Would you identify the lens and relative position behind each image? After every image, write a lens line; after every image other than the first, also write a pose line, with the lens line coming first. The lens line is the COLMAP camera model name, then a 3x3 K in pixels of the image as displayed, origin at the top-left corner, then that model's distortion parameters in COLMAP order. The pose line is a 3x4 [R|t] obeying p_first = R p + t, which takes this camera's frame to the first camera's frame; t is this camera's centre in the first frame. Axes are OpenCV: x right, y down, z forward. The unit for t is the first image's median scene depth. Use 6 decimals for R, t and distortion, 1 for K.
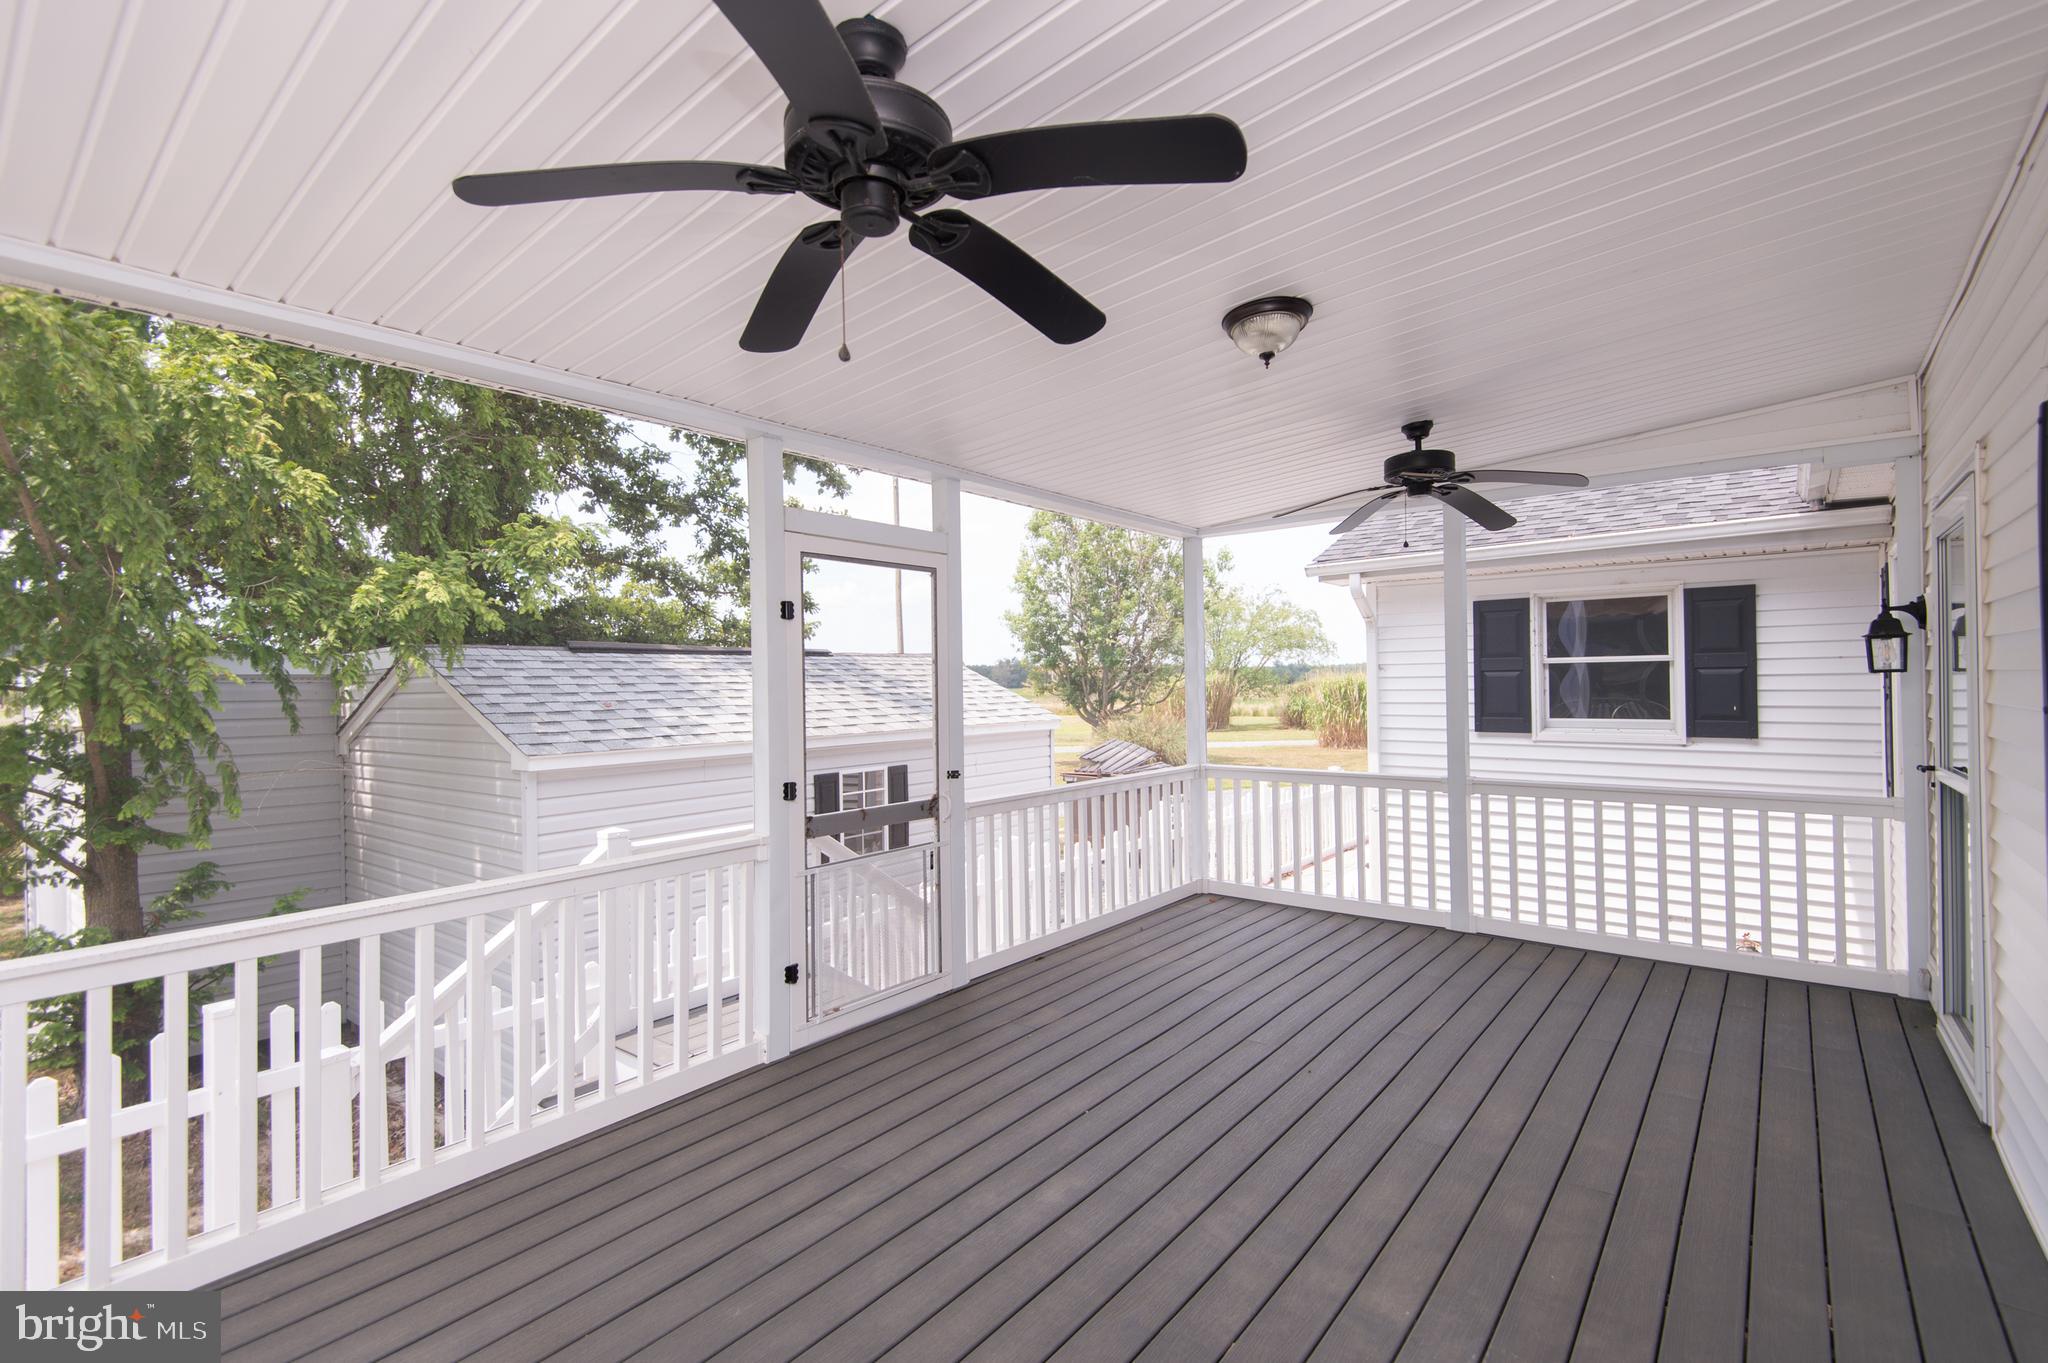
lens RADIAL K [[940.8, 0, 1032.8], [0, 940.8, 677.5], [0, 0, 1]] dist [0.047688, -0.029954]
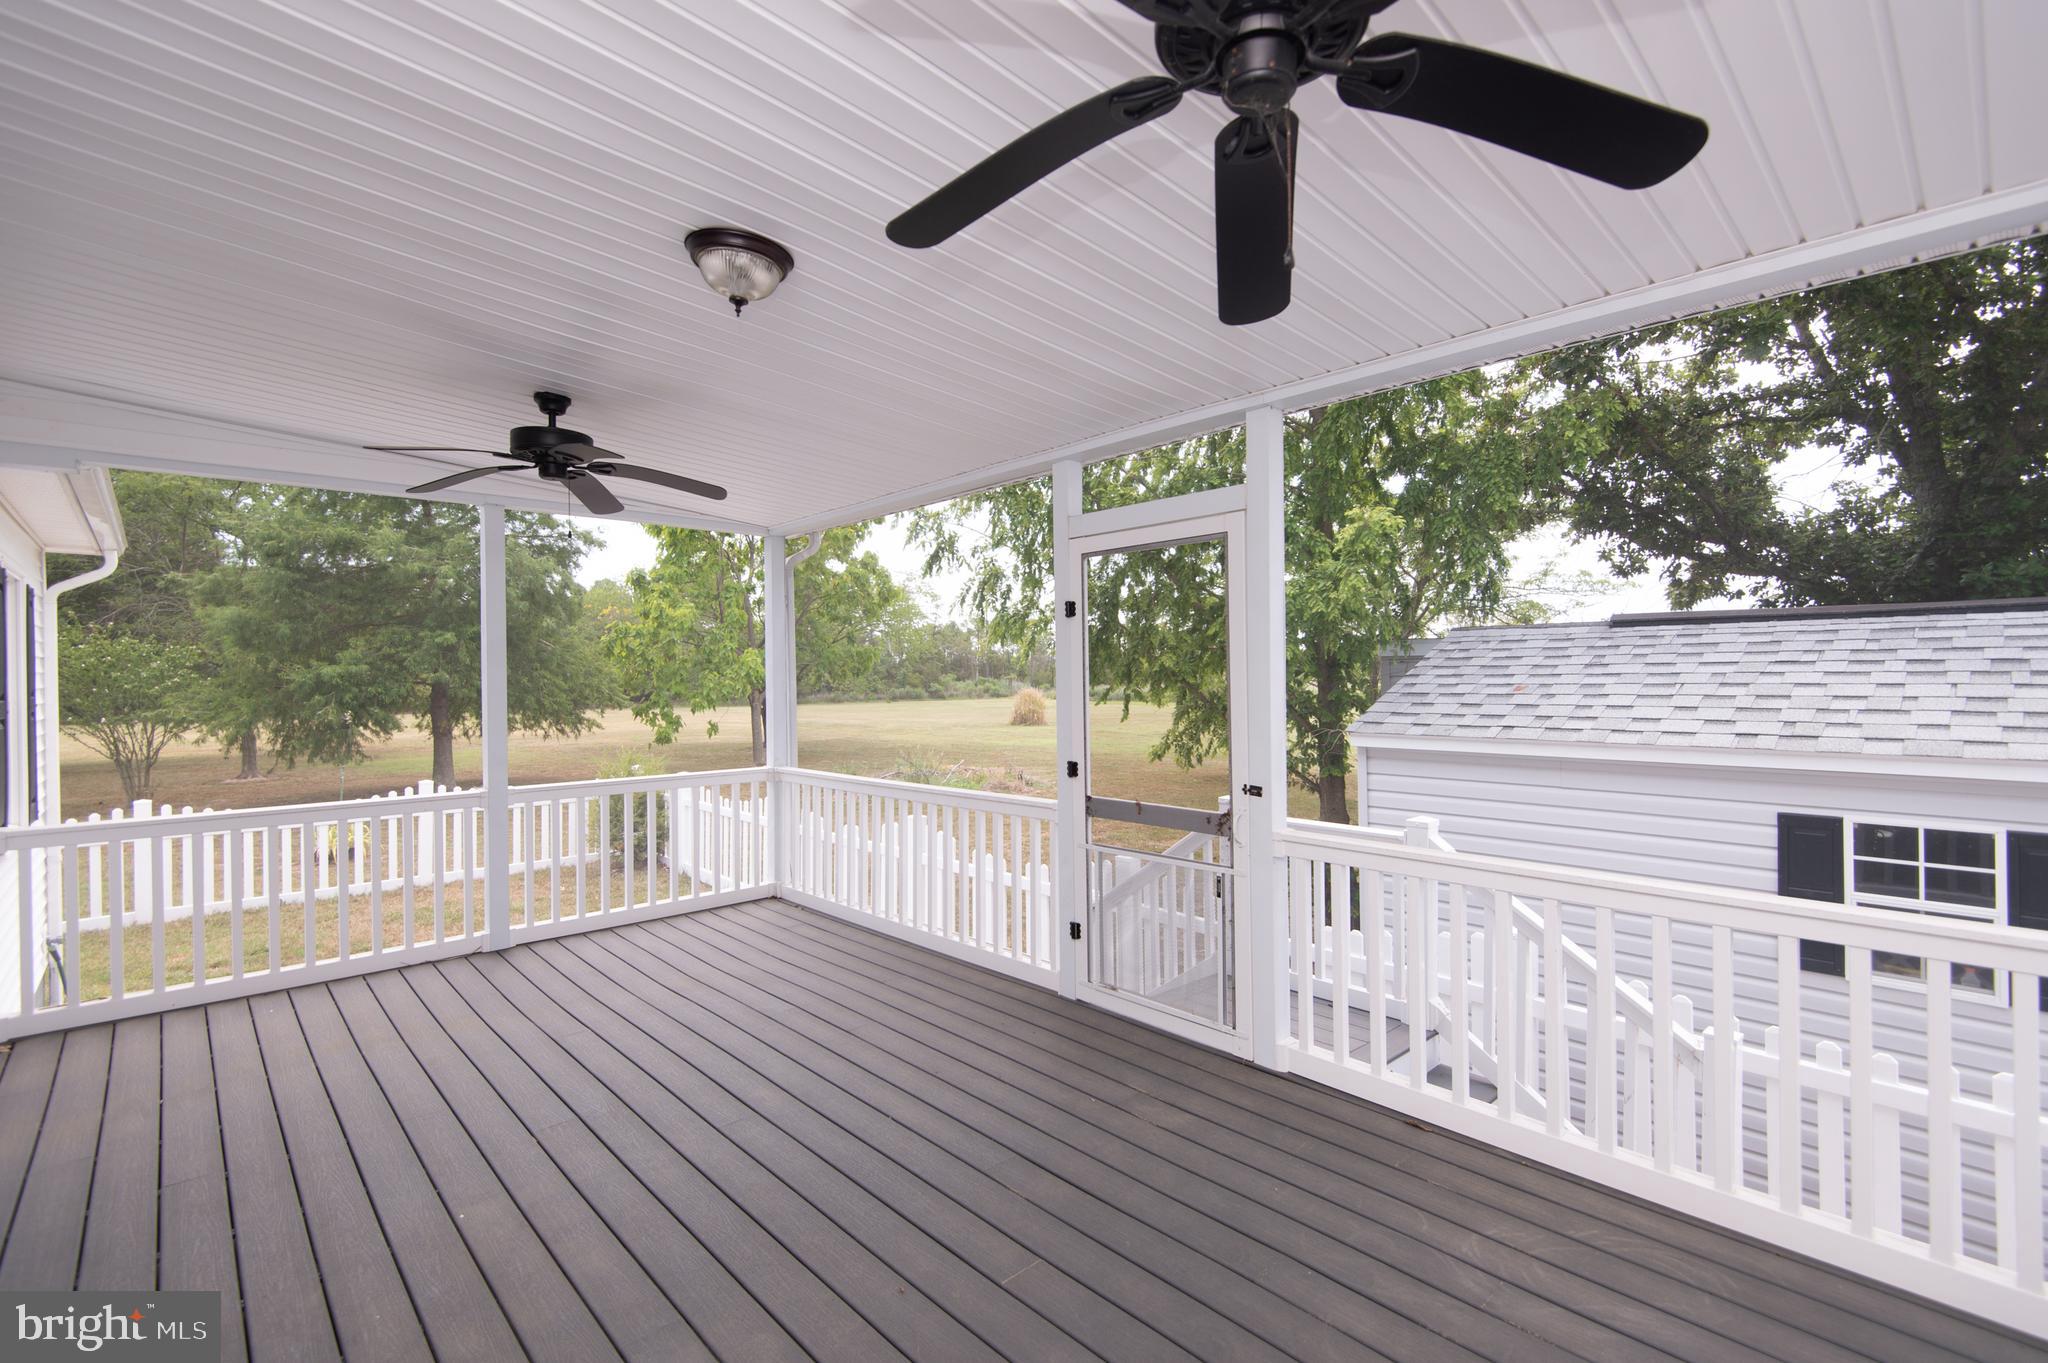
lens RADIAL K [[932.9, 0, 1030.0], [0, 932.9, 679.7], [0, 0, 1]] dist [0.070538, -0.028161]
pose [[-0.157204, 0.021809, -0.987325, 0.591700], [0.018765, 0.999642, 0.019093, -0.006396], [0.987388, -0.015526, -0.157557, 0.779867]]
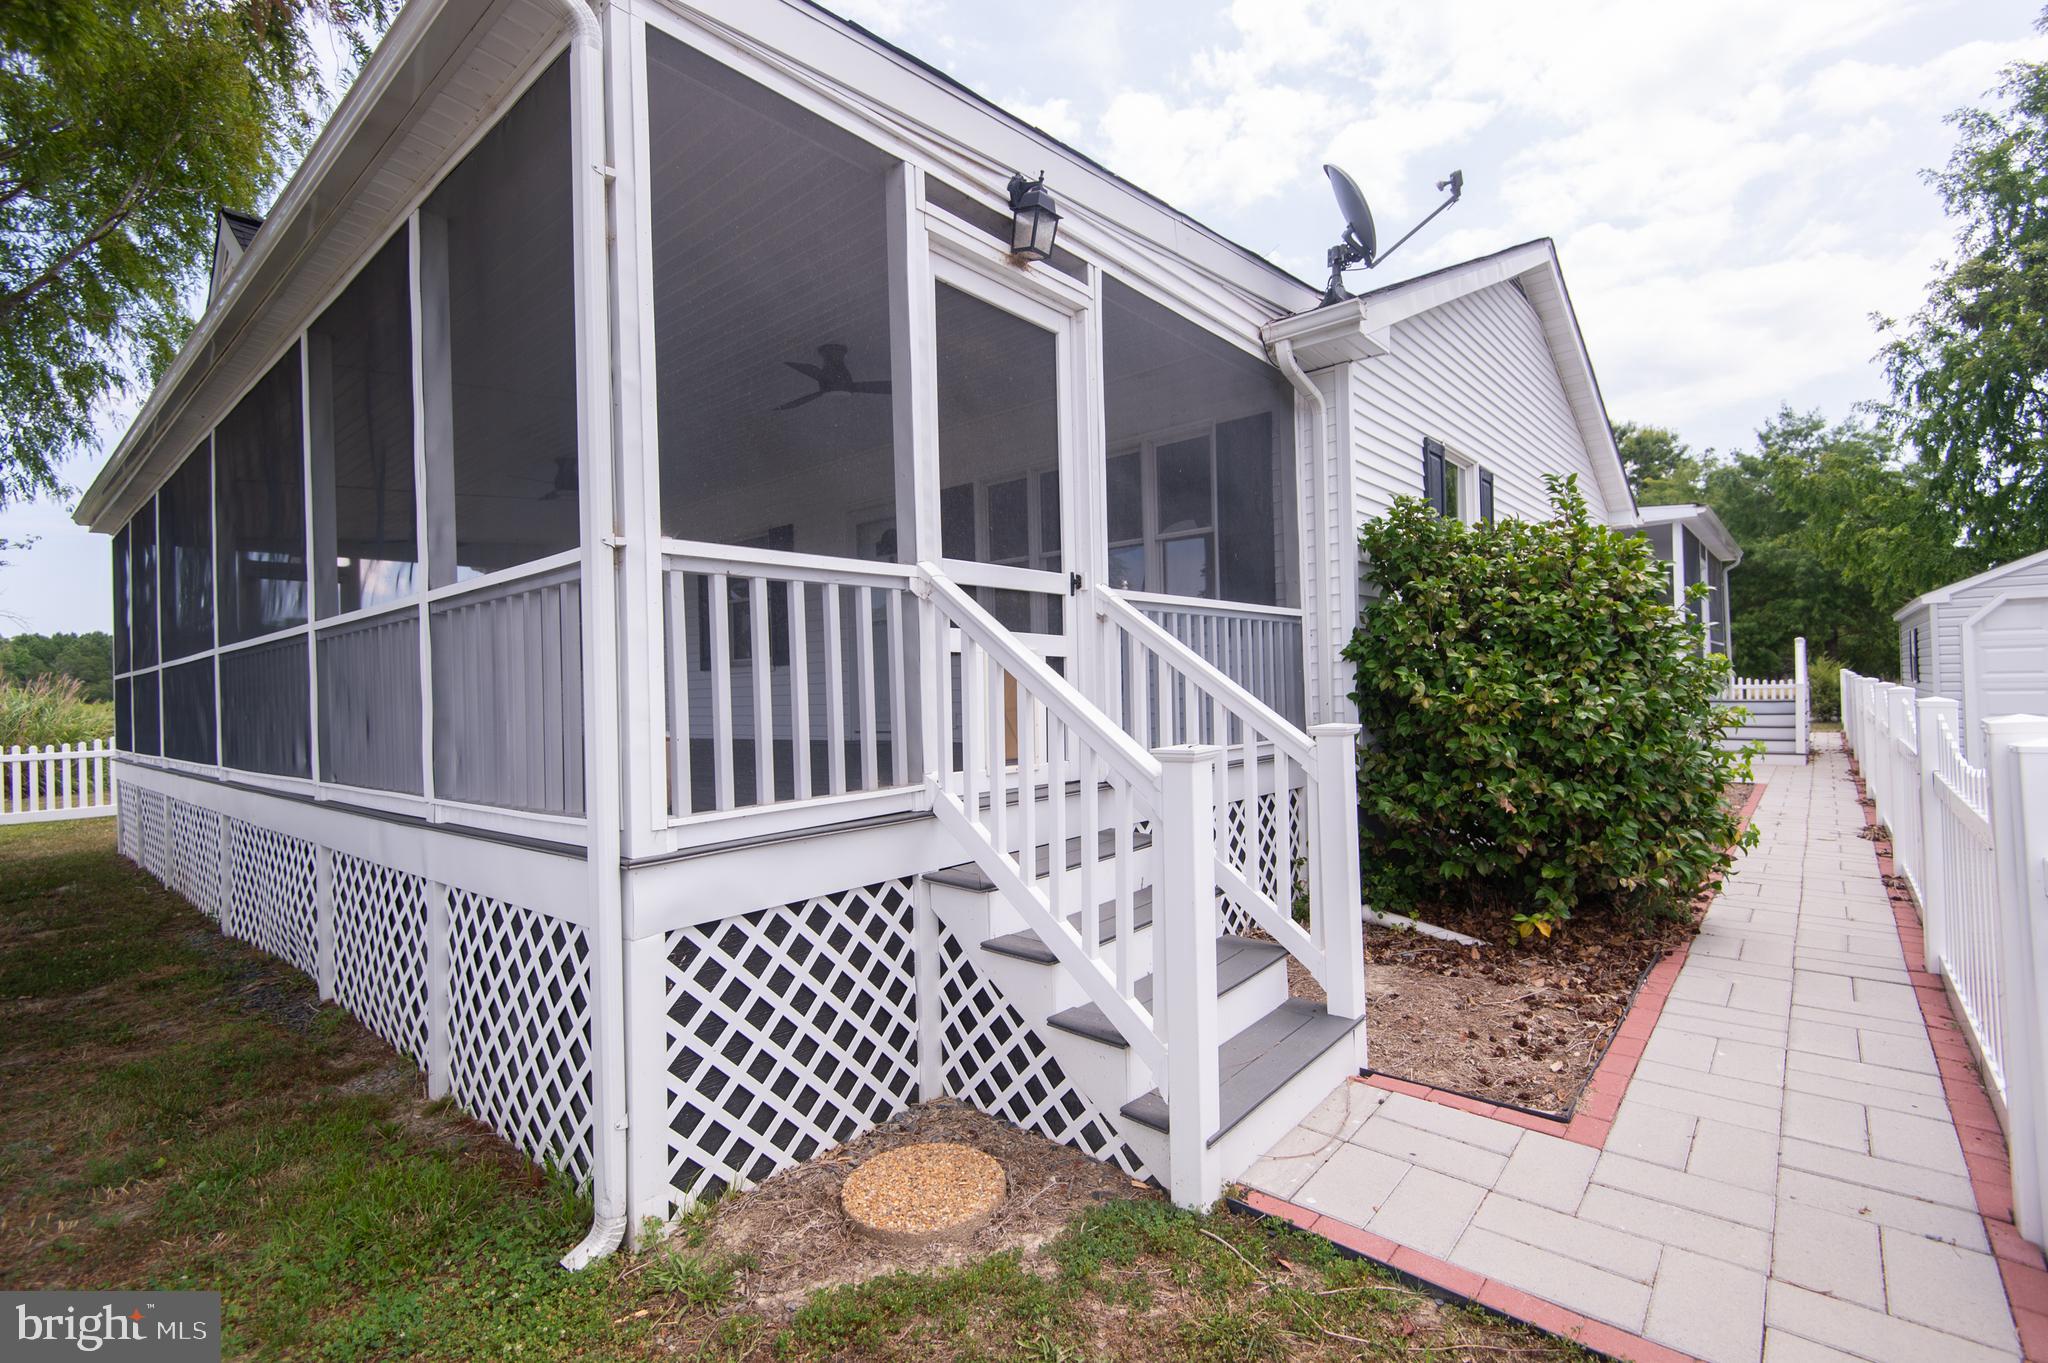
lens RADIAL K [[940.8, 0, 1032.8], [0, 940.8, 677.5], [0, 0, 1]] dist [0.047688, -0.029954]
pose [[-0.998696, 0.043399, 0.026874, 1.821656], [0.042920, 0.998914, -0.018138, 0.201417], [-0.027632, -0.016961, -0.999474, 3.735569]]
